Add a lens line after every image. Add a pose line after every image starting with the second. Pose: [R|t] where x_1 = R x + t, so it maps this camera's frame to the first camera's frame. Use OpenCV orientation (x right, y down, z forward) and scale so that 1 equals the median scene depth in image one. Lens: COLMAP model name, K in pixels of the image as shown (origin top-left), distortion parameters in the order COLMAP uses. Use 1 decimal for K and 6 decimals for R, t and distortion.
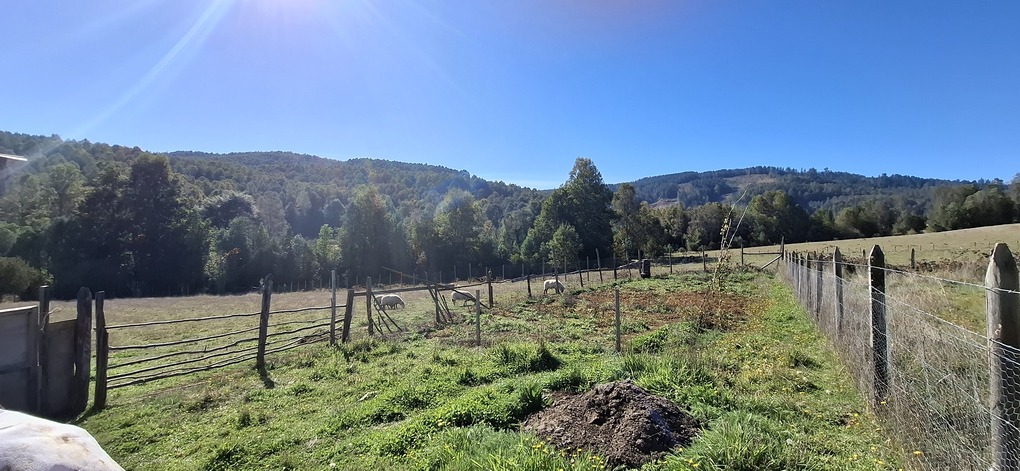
lens RADIAL K [[409.7, 0, 513.6], [0, 409.7, 240.7], [0, 0, 1]] dist [-0.002431, 0.001344]
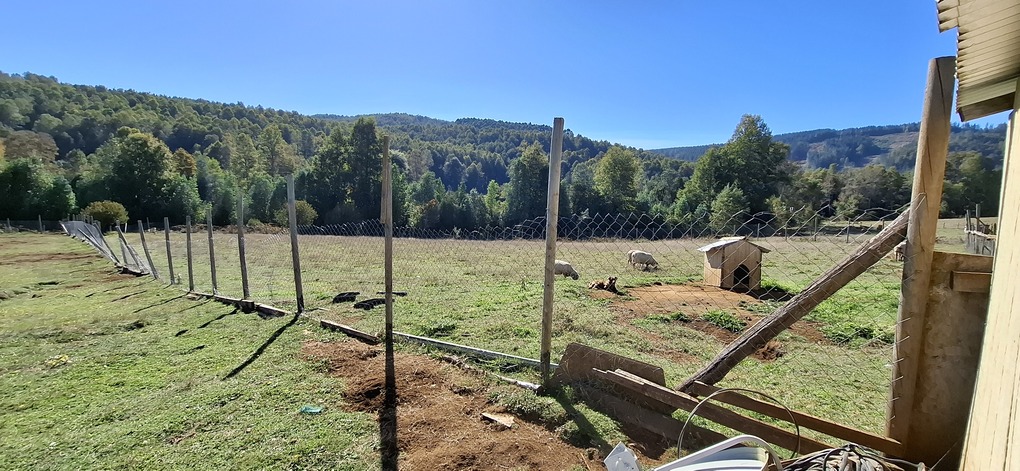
lens RADIAL K [[409.7, 0, 509.9], [0, 409.7, 228.2], [0, 0, 1]] dist [-0.002431, 0.001344]
pose [[0.972381, 0.048059, -0.228399, -0.045436], [-0.032642, 0.996956, 0.070809, 0.002194], [0.231106, -0.061398, 0.970989, -0.015384]]
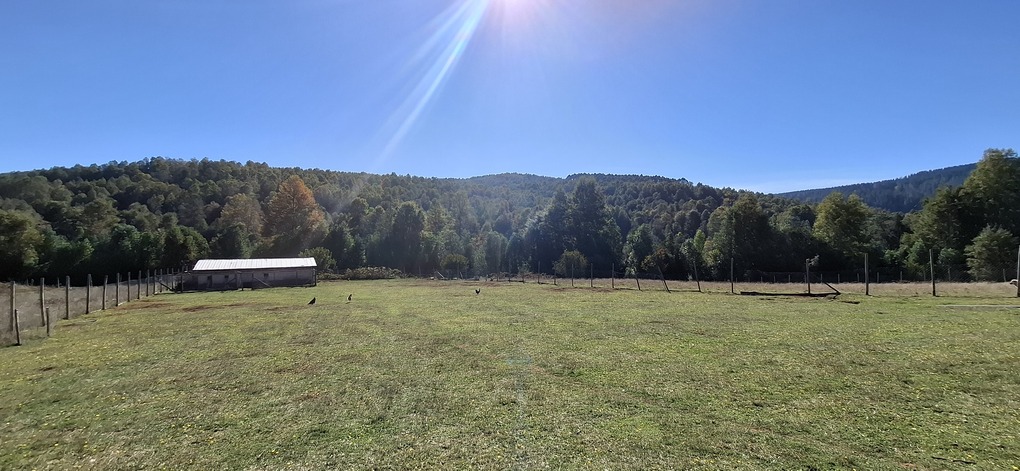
lens RADIAL K [[409.7, 0, 513.7], [0, 409.7, 233.0], [0, 0, 1]] dist [-0.002431, 0.001344]
pose [[0.894476, -0.008990, -0.447025, -0.116247], [-0.011639, 0.998991, -0.043380, 0.006156], [0.446964, 0.044005, 0.893469, -0.063815]]
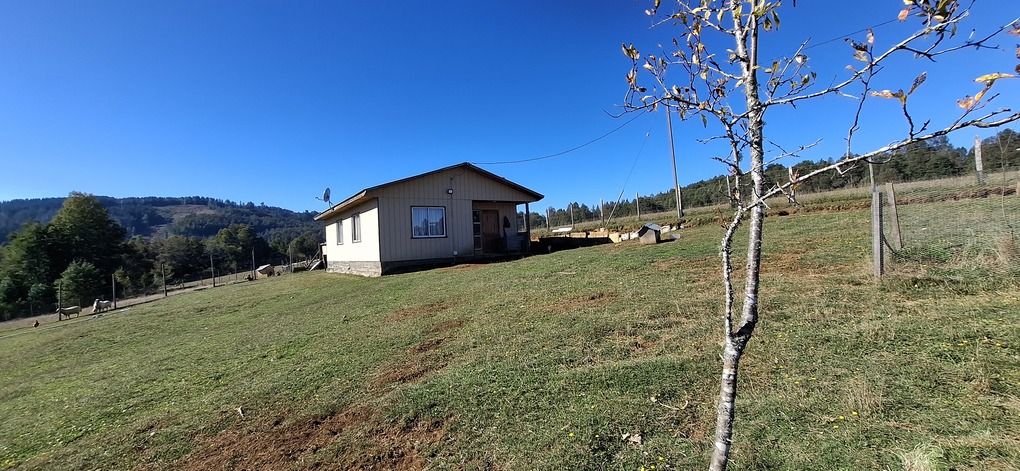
lens RADIAL K [[409.7, 0, 509.8], [0, 409.7, 238.6], [0, 0, 1]] dist [-0.002431, 0.001344]
pose [[0.366143, -0.019024, 0.930364, -0.120138], [0.093974, 0.995436, -0.016629, 0.005454], [-0.925801, 0.093519, 0.366260, -0.092253]]
